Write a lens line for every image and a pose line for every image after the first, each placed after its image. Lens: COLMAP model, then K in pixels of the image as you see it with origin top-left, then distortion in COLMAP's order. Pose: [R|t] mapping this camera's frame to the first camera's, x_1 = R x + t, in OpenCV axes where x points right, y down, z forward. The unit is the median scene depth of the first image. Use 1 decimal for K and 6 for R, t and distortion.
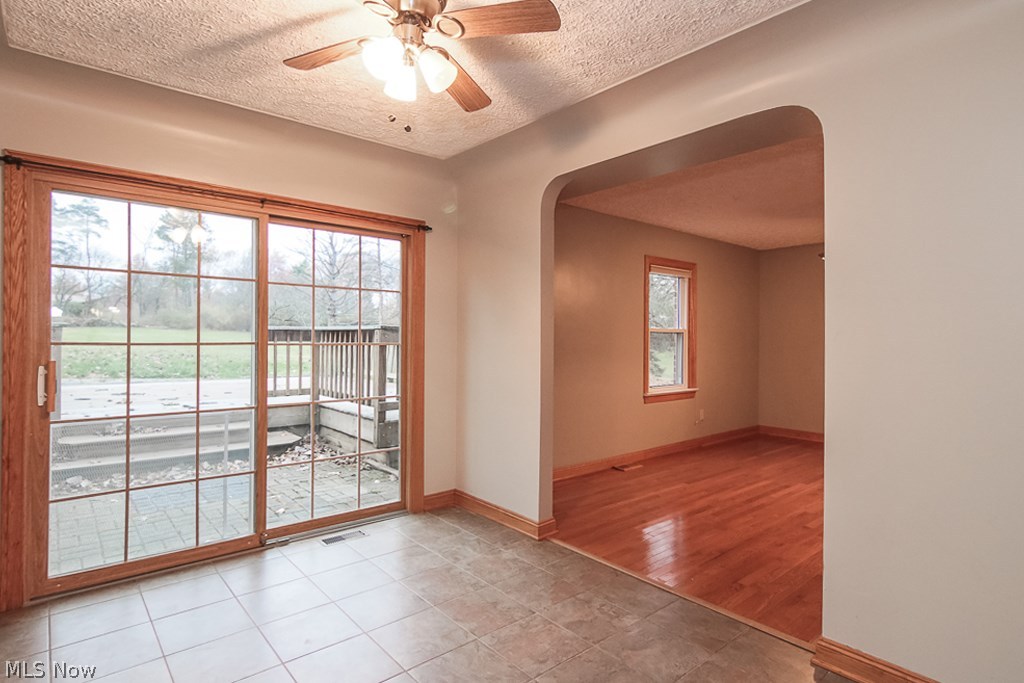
lens RADIAL K [[532.7, 0, 503.2], [0, 532.7, 341.1], [0, 0, 1]] dist [0.011442, -0.009074]
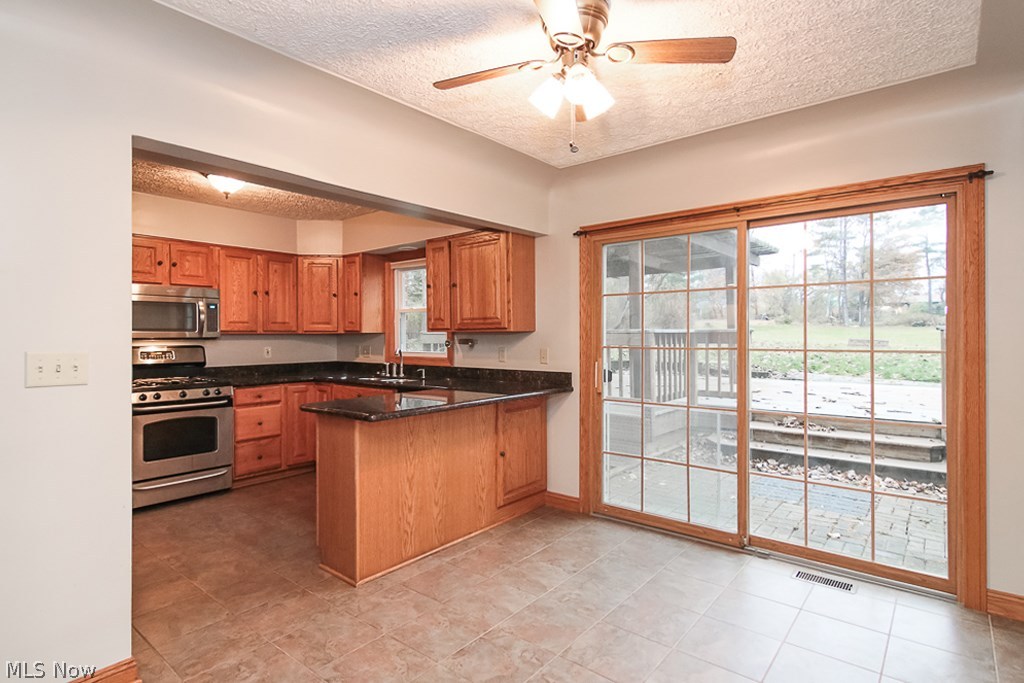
lens RADIAL K [[532.7, 0, 511.9], [0, 532.7, 333.8], [0, 0, 1]] dist [0.011442, -0.009074]
pose [[0.174145, -0.013419, -0.984629, 0.454065], [0.000133, 0.999907, -0.013603, -0.009796], [0.984720, 0.002238, 0.174131, 0.372327]]
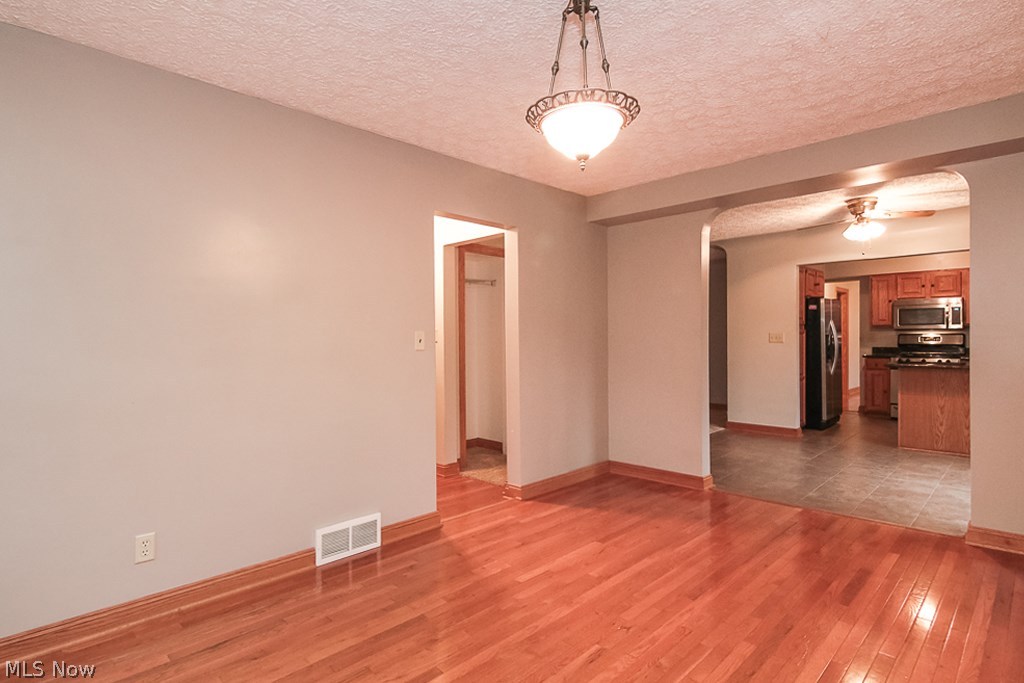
lens RADIAL K [[532.7, 0, 510.9], [0, 532.7, 340.6], [0, 0, 1]] dist [0.011442, -0.009074]
pose [[-0.996863, -0.000373, -0.079142, 0.965058], [-0.001329, 0.999927, 0.012031, 0.007844], [0.079131, 0.012099, -0.996791, 1.915073]]
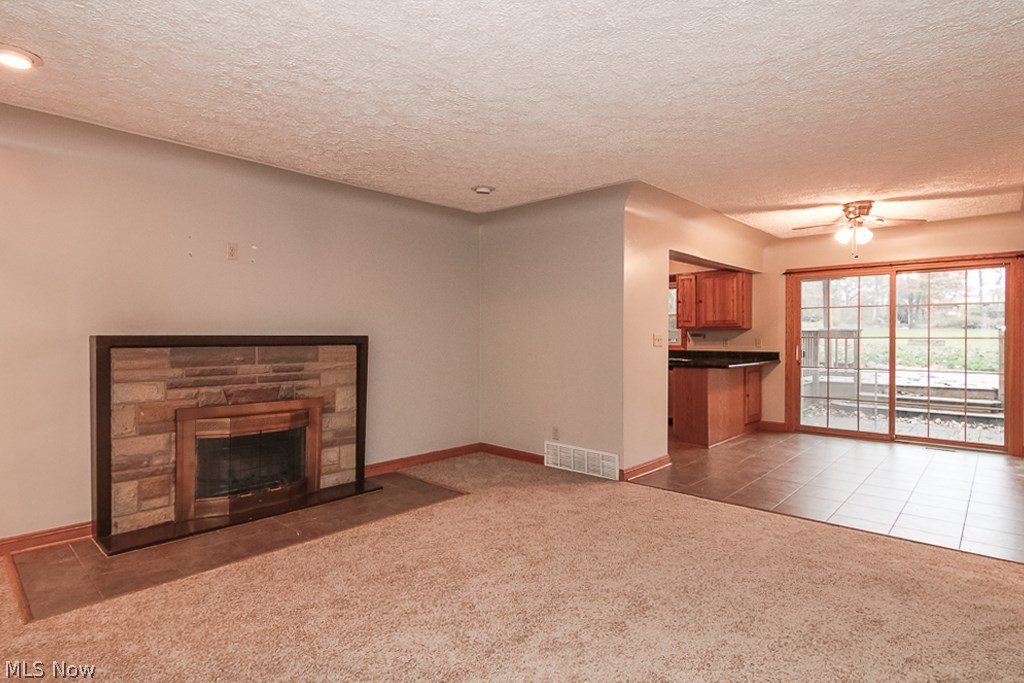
lens RADIAL K [[532.7, 0, 509.7], [0, 532.7, 339.9], [0, 0, 1]] dist [0.011442, -0.009074]
pose [[0.117045, -0.003103, -0.993122, 1.267597], [-0.004434, 0.999984, -0.003647, 0.025408], [0.993117, 0.004830, 0.117029, -0.592082]]
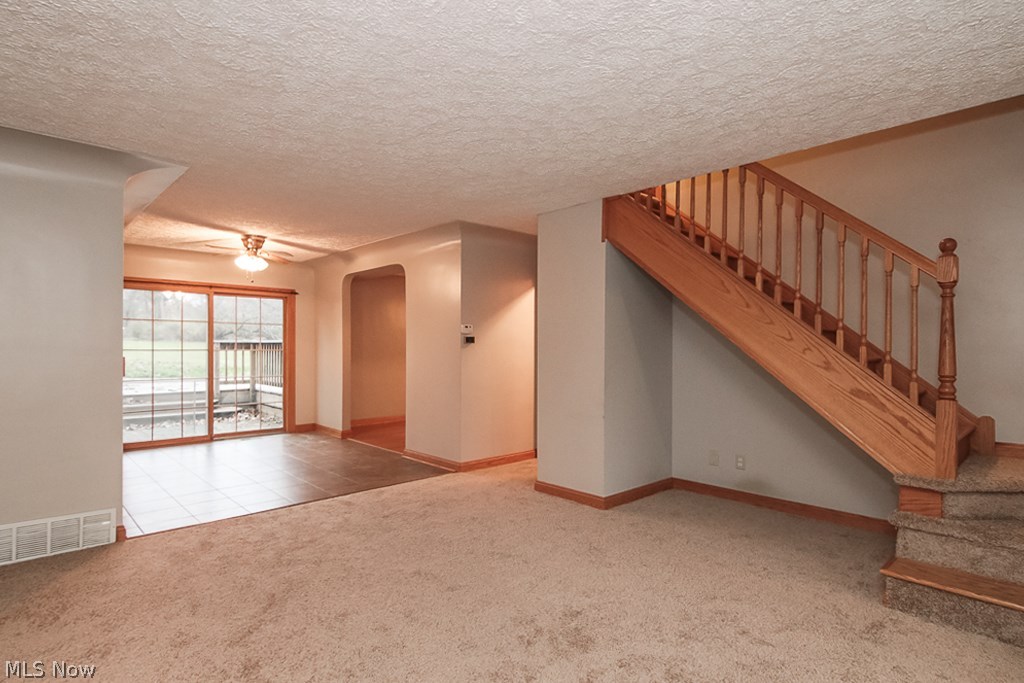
lens RADIAL K [[532.7, 0, 507.0], [0, 532.7, 346.1], [0, 0, 1]] dist [0.011442, -0.009074]
pose [[0.998782, -0.007803, 0.048725, 0.647171], [0.008146, 0.999943, -0.006845, 0.012768], [-0.048669, 0.007233, 0.998789, -1.235368]]
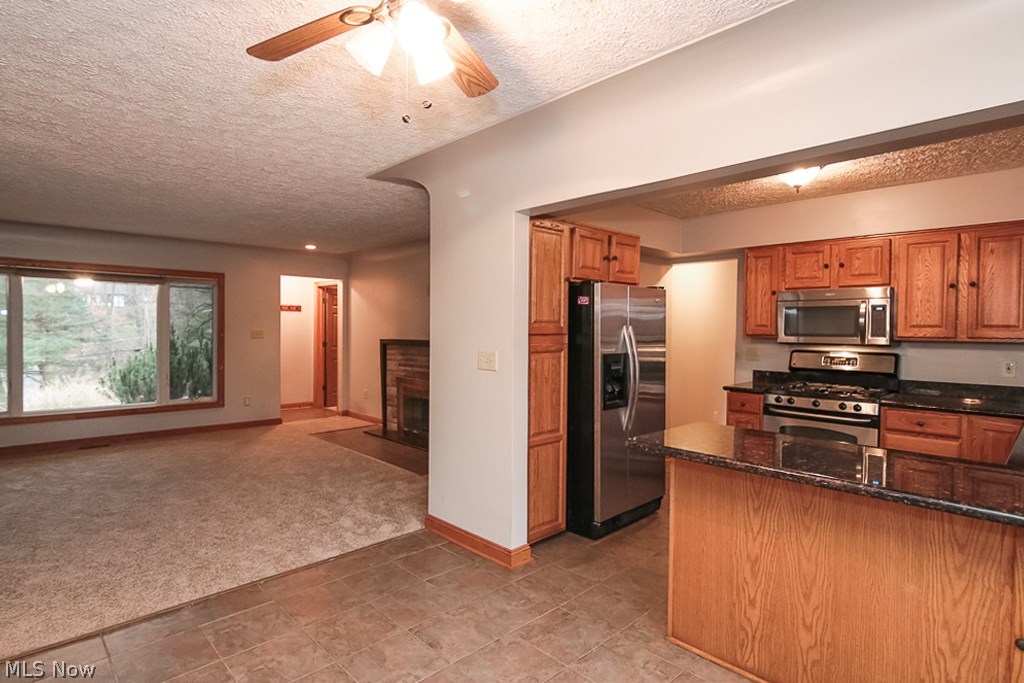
lens RADIAL K [[532.7, 0, 502.5], [0, 532.7, 333.8], [0, 0, 1]] dist [0.011442, -0.009074]
pose [[-0.998798, -0.016974, -0.045985, -0.165883], [-0.017759, 0.999702, 0.016720, -0.048148], [0.045687, 0.017516, -0.998802, 0.994981]]
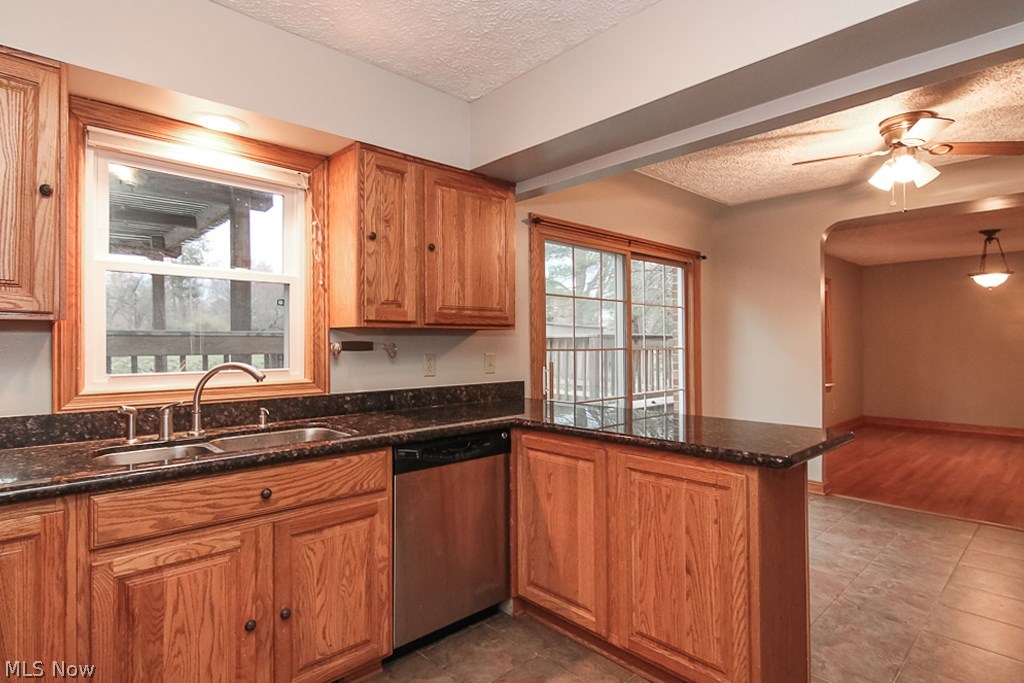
lens RADIAL K [[532.7, 0, 502.2], [0, 532.7, 340.1], [0, 0, 1]] dist [0.011442, -0.009074]
pose [[0.999110, -0.012953, 0.040136, -0.783244], [0.013497, 0.999820, -0.013304, -0.003931], [-0.039957, 0.013834, 0.999106, -0.295966]]
